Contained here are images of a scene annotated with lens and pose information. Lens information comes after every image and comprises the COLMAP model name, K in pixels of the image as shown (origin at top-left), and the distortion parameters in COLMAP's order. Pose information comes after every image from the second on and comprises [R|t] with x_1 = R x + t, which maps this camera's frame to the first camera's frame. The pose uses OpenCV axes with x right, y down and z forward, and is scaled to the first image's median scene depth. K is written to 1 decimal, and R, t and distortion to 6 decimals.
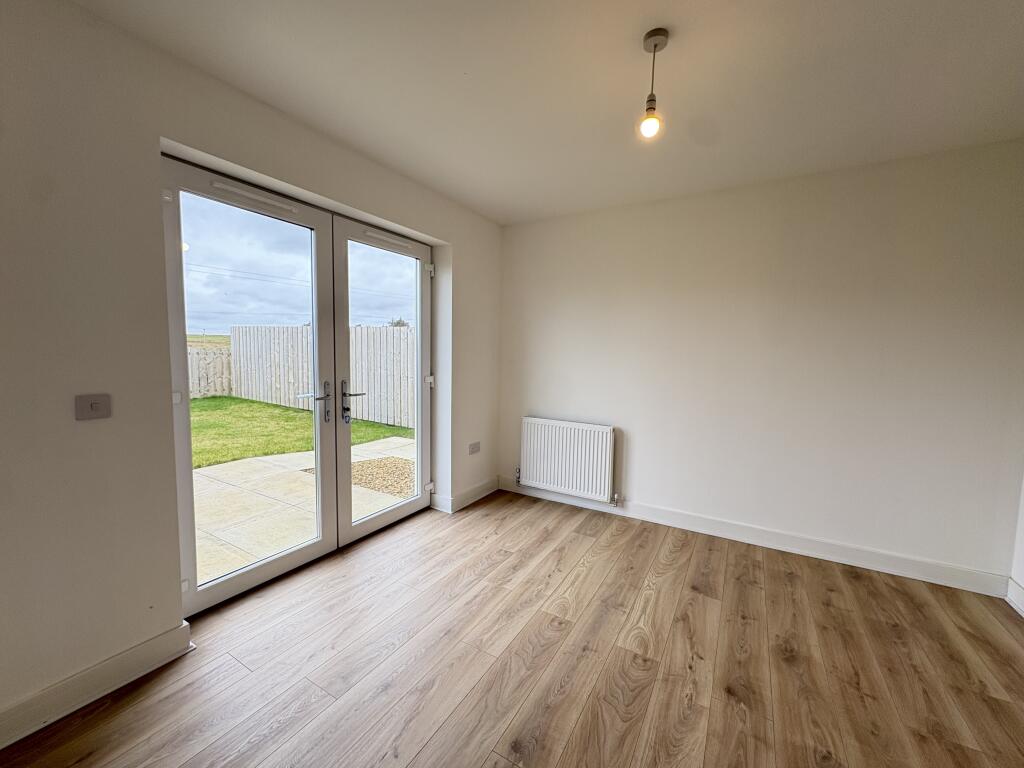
lens RADIAL K [[407.6, 0, 510.4], [0, 407.6, 383.5], [0, 0, 1]] dist [0.003710, -0.000138]
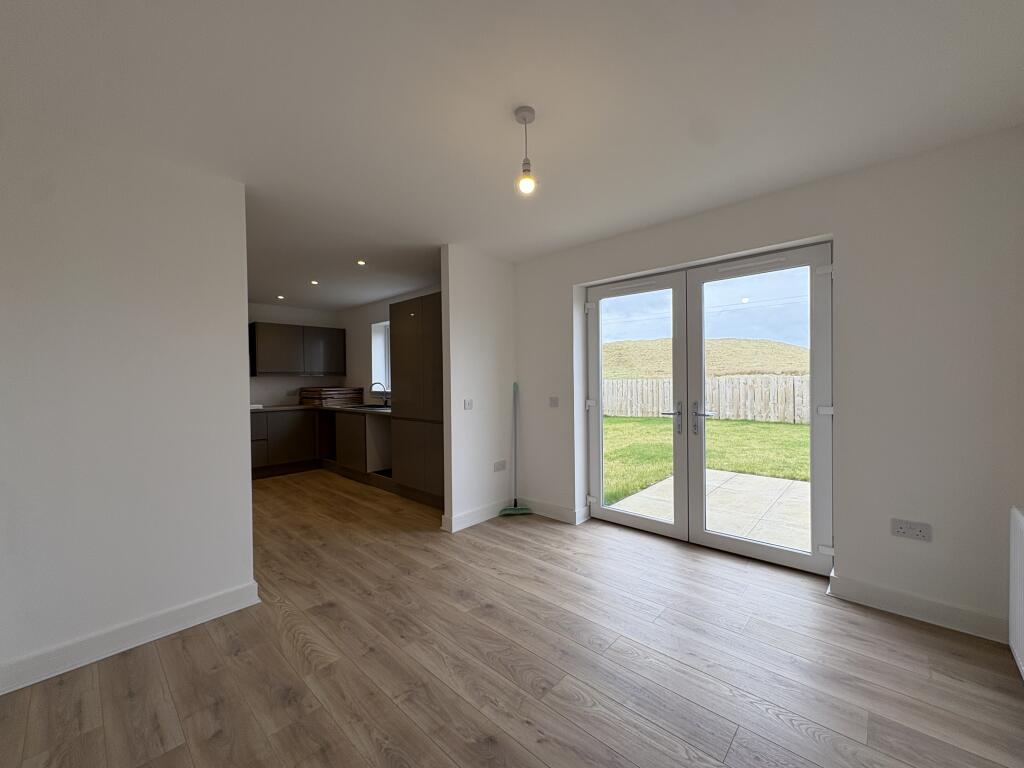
lens RADIAL K [[407.6, 0, 510.4], [0, 407.6, 383.5], [0, 0, 1]] dist [0.003710, -0.000138]
pose [[-0.217812, -0.006913, -0.975966, 0.879477], [-0.063219, 0.997975, 0.007040, -0.035273], [0.973941, 0.063233, -0.217808, 0.733445]]
